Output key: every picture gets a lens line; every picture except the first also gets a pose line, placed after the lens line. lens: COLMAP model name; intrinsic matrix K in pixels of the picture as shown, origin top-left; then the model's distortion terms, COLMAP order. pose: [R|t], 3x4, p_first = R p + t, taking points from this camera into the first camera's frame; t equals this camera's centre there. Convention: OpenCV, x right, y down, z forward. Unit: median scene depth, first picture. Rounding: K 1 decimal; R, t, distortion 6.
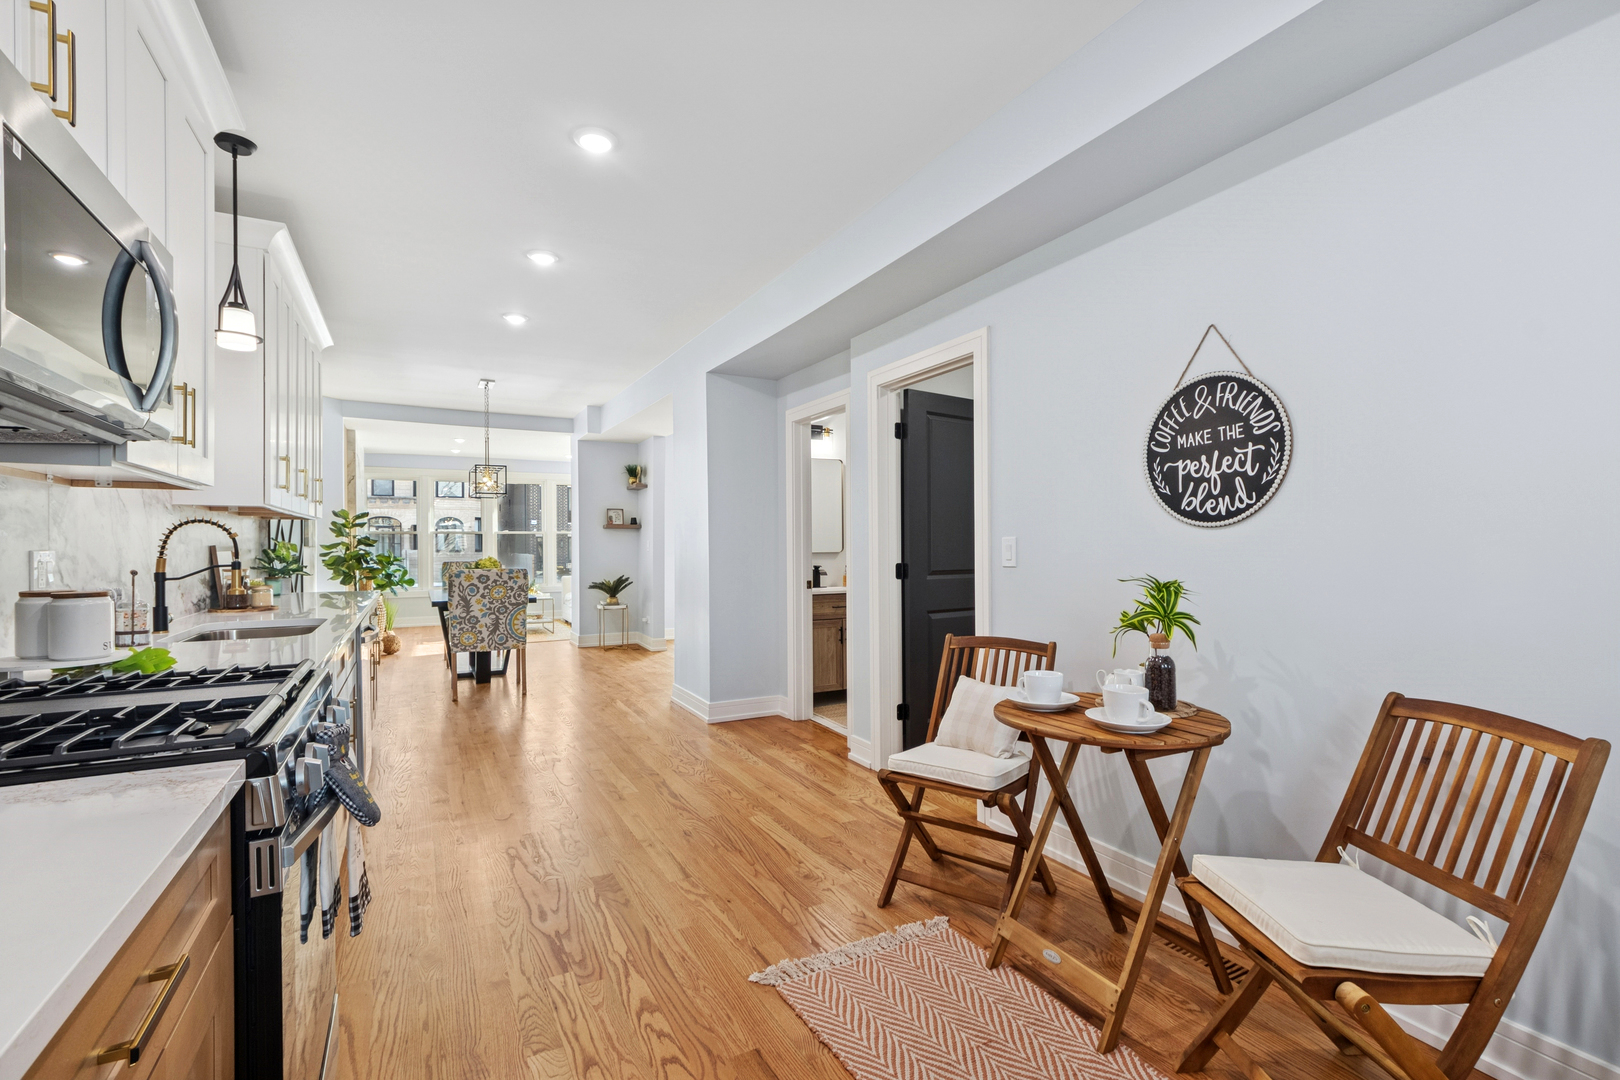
lens RADIAL K [[732.3, 0, 809.1], [0, 732.3, 543.6], [0, 0, 1]] dist [0.000614, 0.001251]
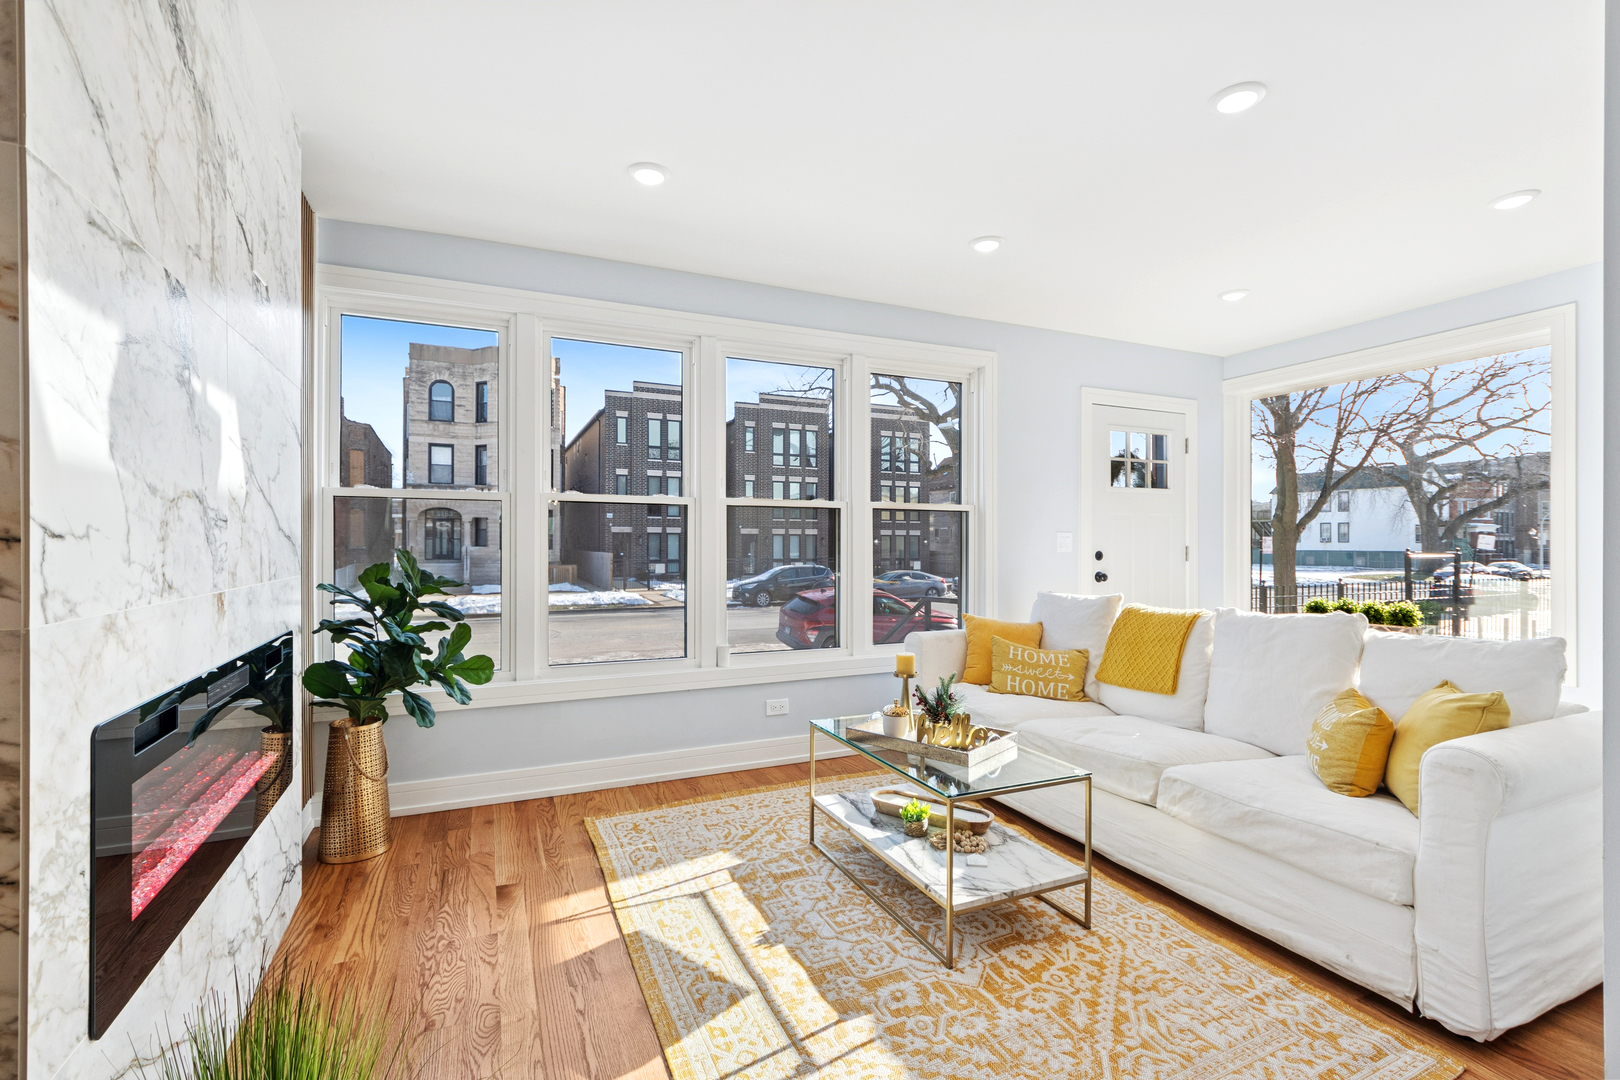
lens RADIAL K [[732.3, 0, 810.6], [0, 732.3, 540.4], [0, 0, 1]] dist [0.000614, 0.001251]
pose [[0.997914, 0.005242, -0.064341, -0.134652], [-0.005454, 0.999980, -0.003122, 0.002072], [0.064324, 0.003466, 0.997923, 0.245023]]
